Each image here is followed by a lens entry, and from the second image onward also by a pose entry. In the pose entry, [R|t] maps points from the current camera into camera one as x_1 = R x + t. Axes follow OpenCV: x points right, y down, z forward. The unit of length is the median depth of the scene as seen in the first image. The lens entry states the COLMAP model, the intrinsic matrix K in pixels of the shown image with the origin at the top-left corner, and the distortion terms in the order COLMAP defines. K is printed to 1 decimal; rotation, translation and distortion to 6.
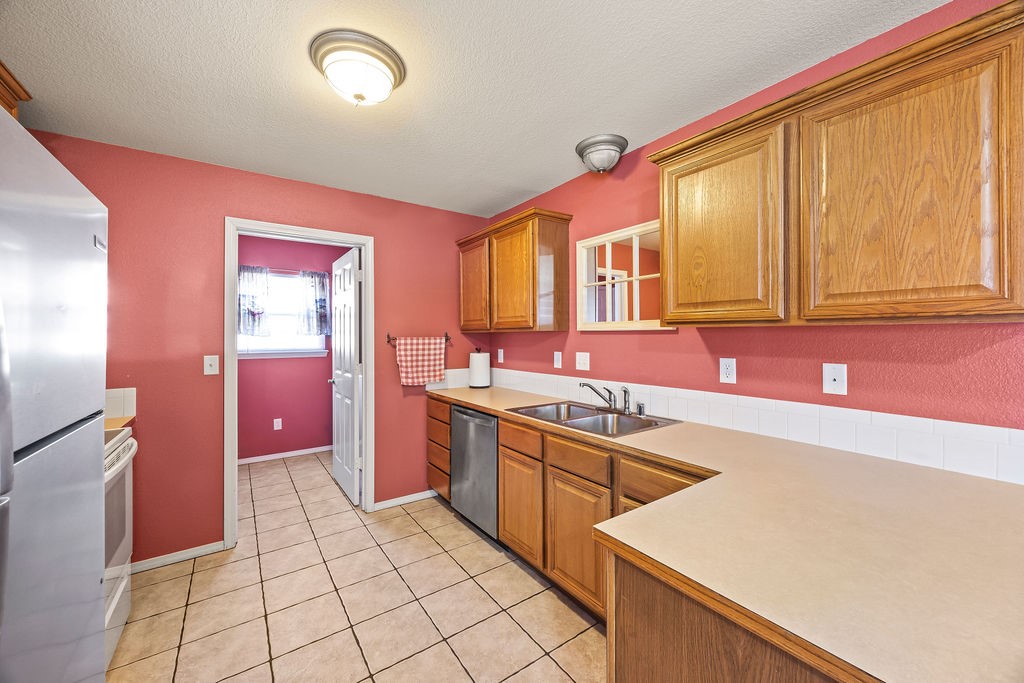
lens RADIAL K [[386.8, 0, 507.5], [0, 386.8, 332.8], [0, 0, 1]] dist [-0.008426, 0.001421]
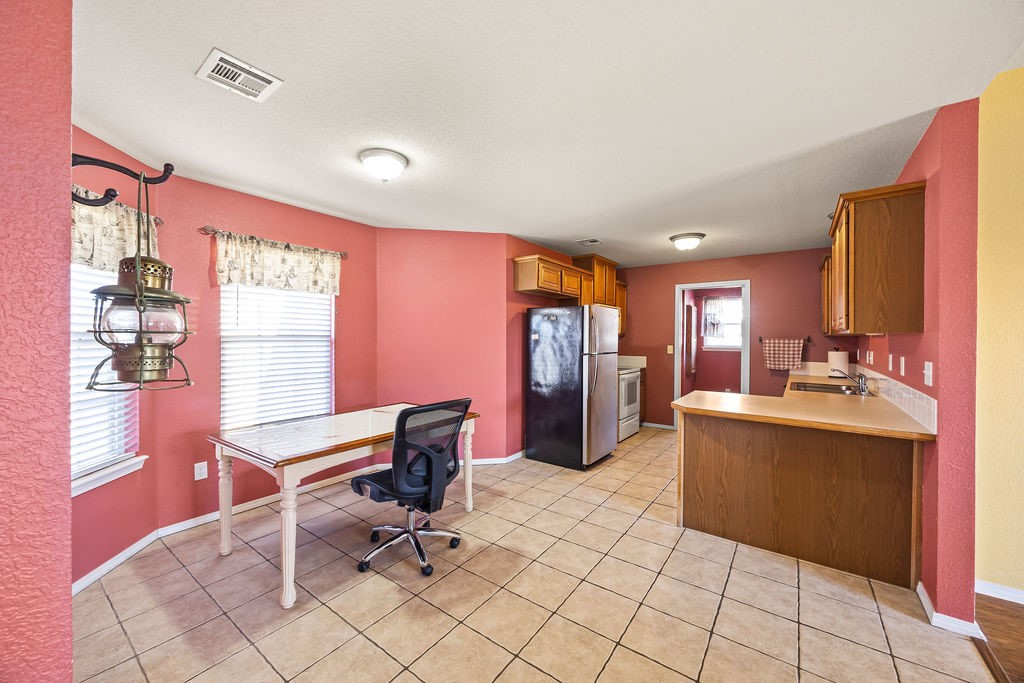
lens RADIAL K [[386.8, 0, 503.2], [0, 386.8, 340.0], [0, 0, 1]] dist [-0.008426, 0.001421]
pose [[0.298671, 0.014449, -0.954247, 1.146765], [-0.000411, 0.999887, 0.015011, -0.008971], [0.954356, -0.004091, 0.298643, -0.660965]]
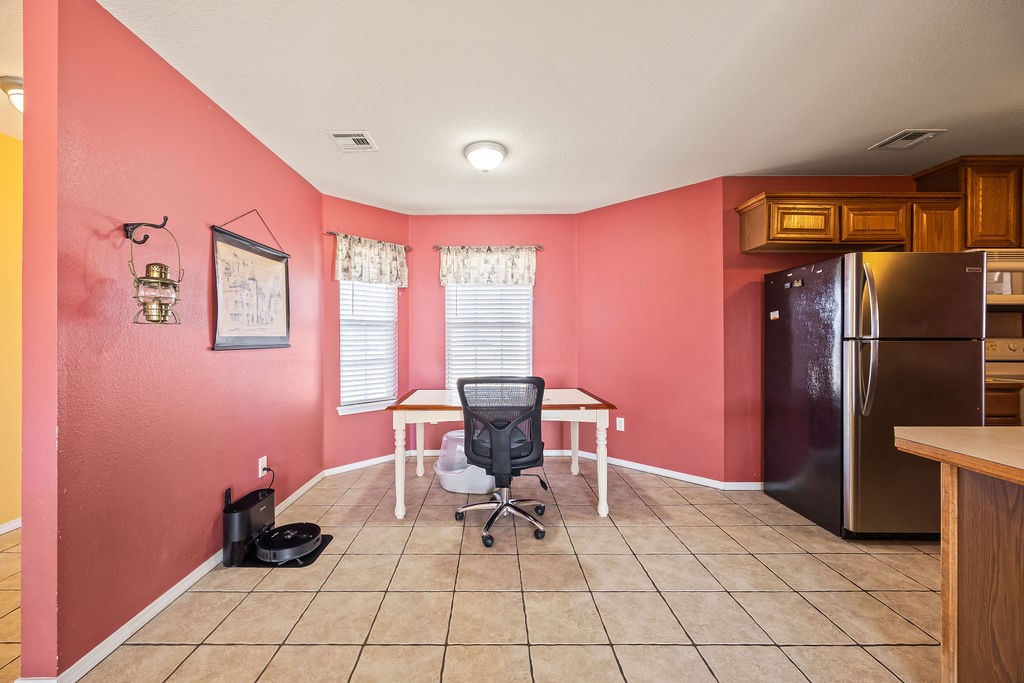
lens RADIAL K [[386.8, 0, 490.5], [0, 386.8, 338.7], [0, 0, 1]] dist [-0.008426, 0.001421]
pose [[-0.585223, 0.009725, -0.810814, 0.976343], [0.011054, 0.999931, 0.004015, 0.058924], [0.810797, -0.006613, -0.585290, -0.026568]]
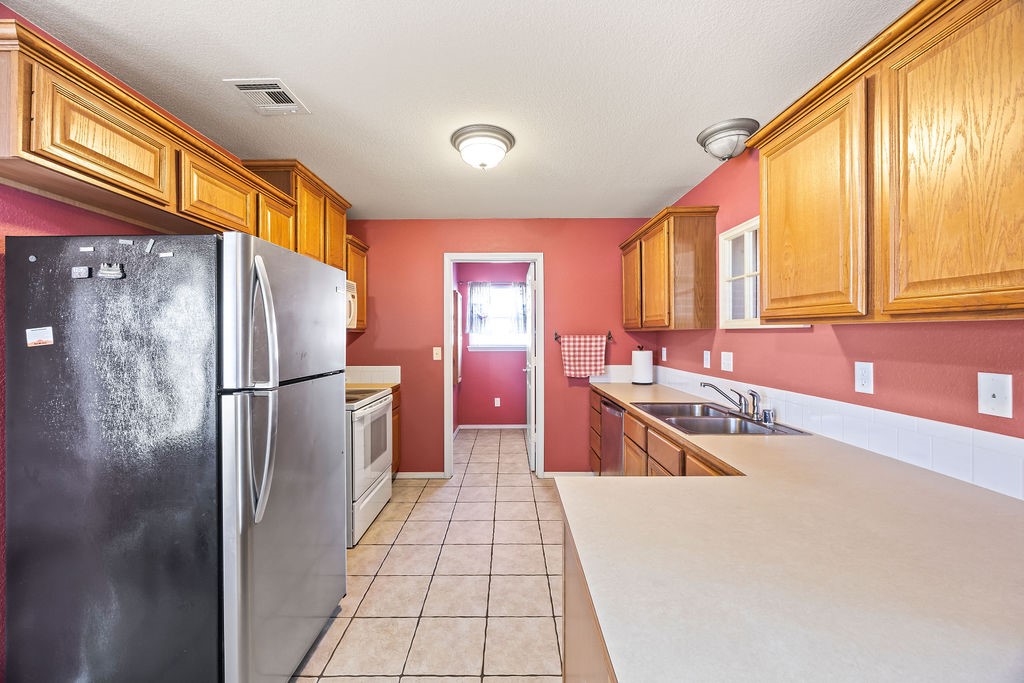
lens RADIAL K [[386.8, 0, 509.5], [0, 386.8, 335.3], [0, 0, 1]] dist [-0.008426, 0.001421]
pose [[0.818813, 0.002400, -0.574055, 0.316157], [0.004016, 0.999943, 0.009908, -0.001232], [0.574046, -0.010418, 0.818757, -0.068168]]
